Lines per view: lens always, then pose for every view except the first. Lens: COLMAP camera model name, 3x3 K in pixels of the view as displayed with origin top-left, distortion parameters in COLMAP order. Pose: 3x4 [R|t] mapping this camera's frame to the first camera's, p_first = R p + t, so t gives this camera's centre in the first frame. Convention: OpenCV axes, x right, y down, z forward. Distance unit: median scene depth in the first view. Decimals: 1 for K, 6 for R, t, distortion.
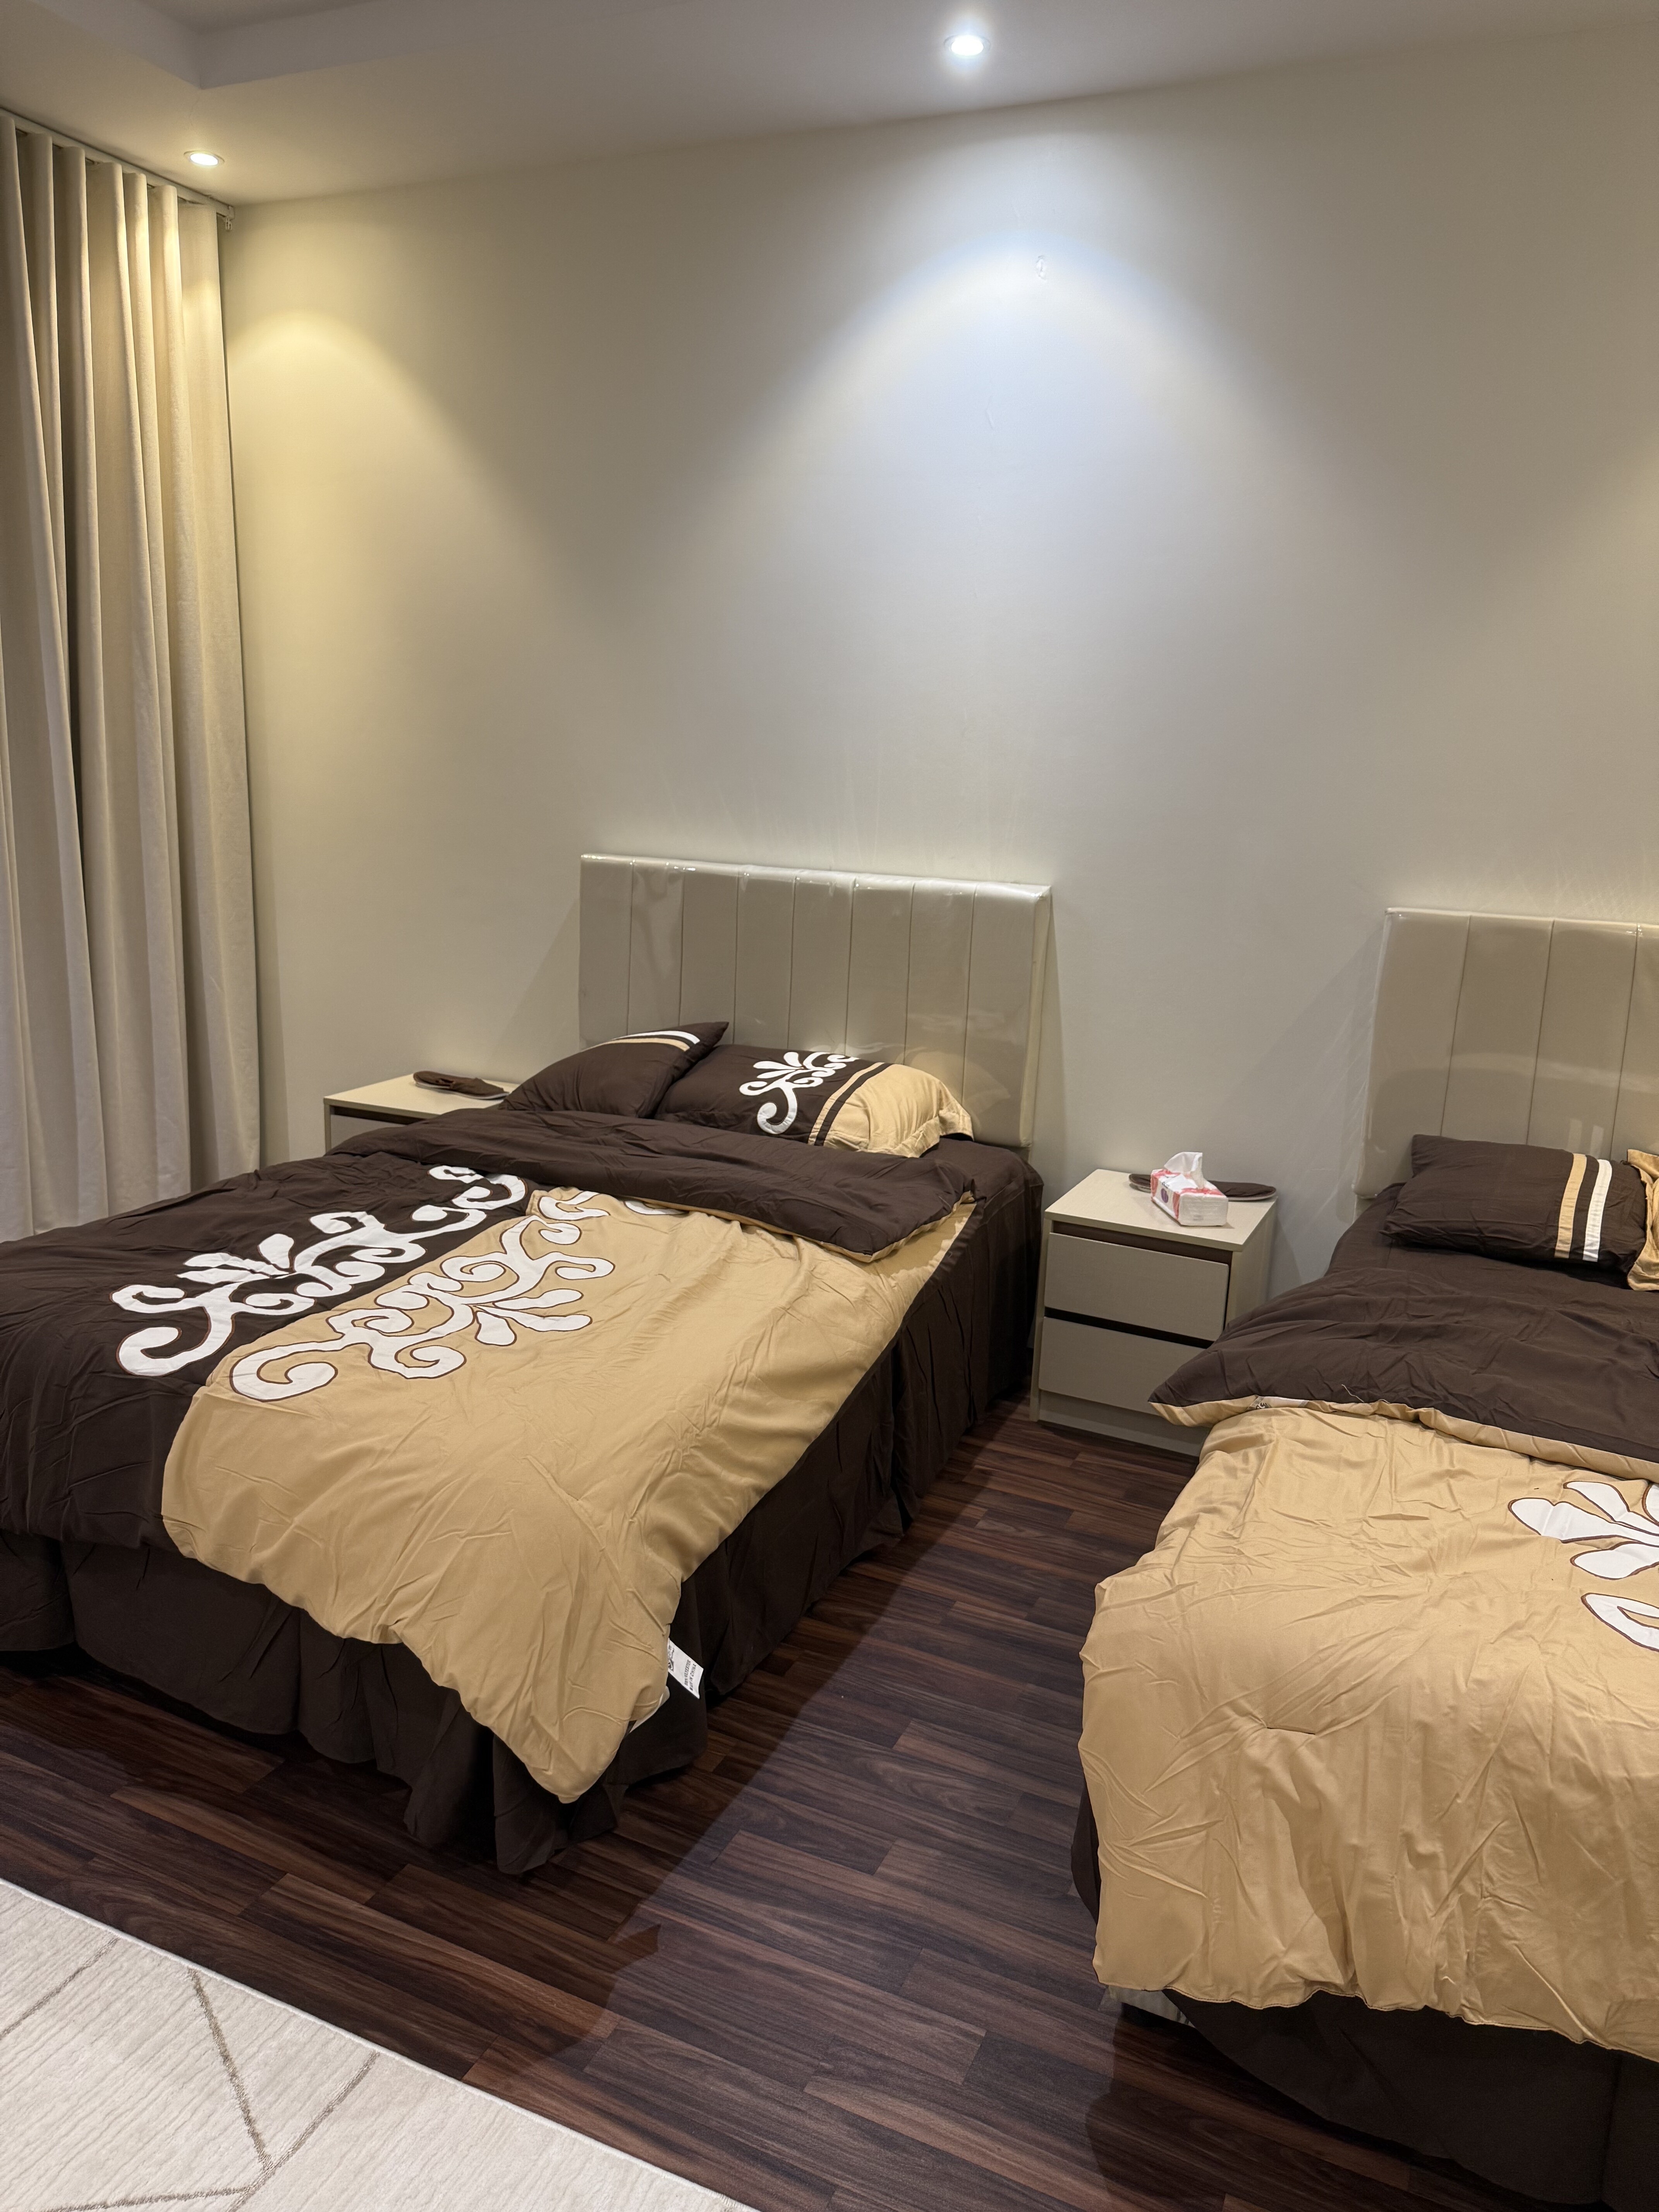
lens RADIAL K [[1570.0, 0, 808.2], [0, 1570.0, 1115.3], [0, 0, 1]] dist [0.055837, -0.037940]
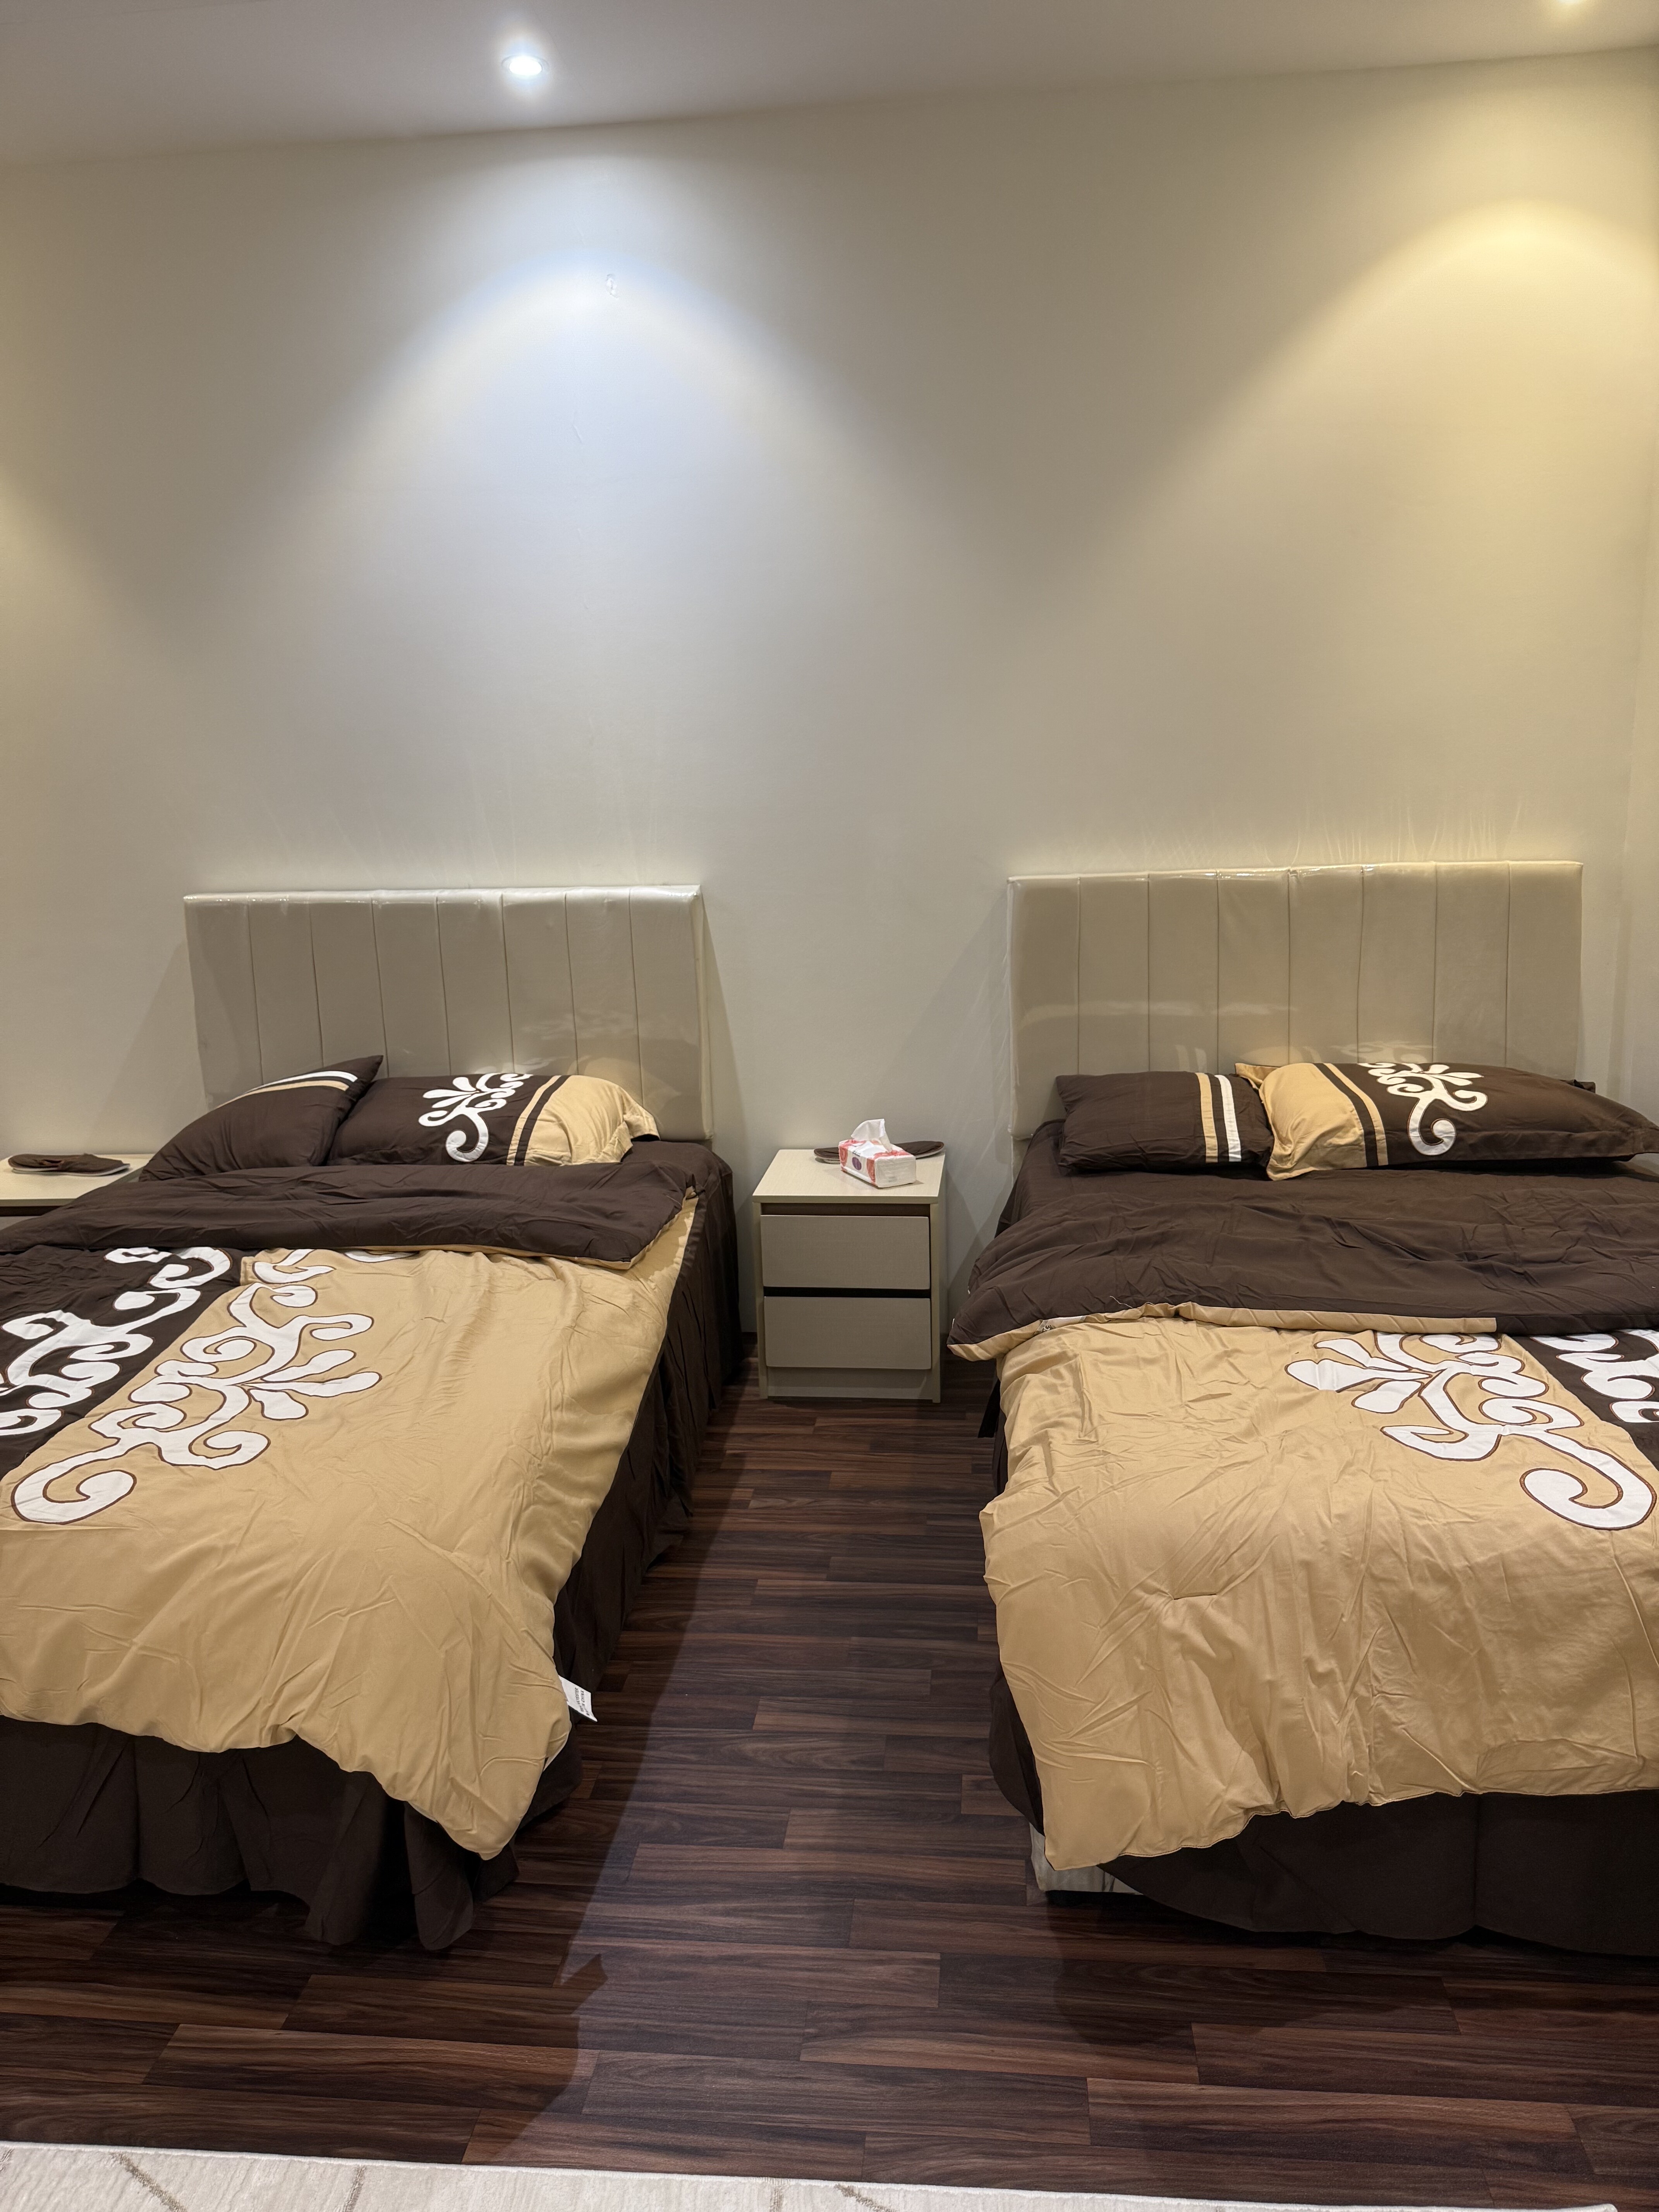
lens RADIAL K [[1570.0, 0, 814.8], [0, 1570.0, 1107.7], [0, 0, 1]] dist [0.055837, -0.037940]
pose [[0.944258, -0.138248, 0.298771, -0.180420], [0.140748, 0.989957, 0.013245, -0.006526], [-0.297602, 0.029545, 0.954233, -0.000758]]
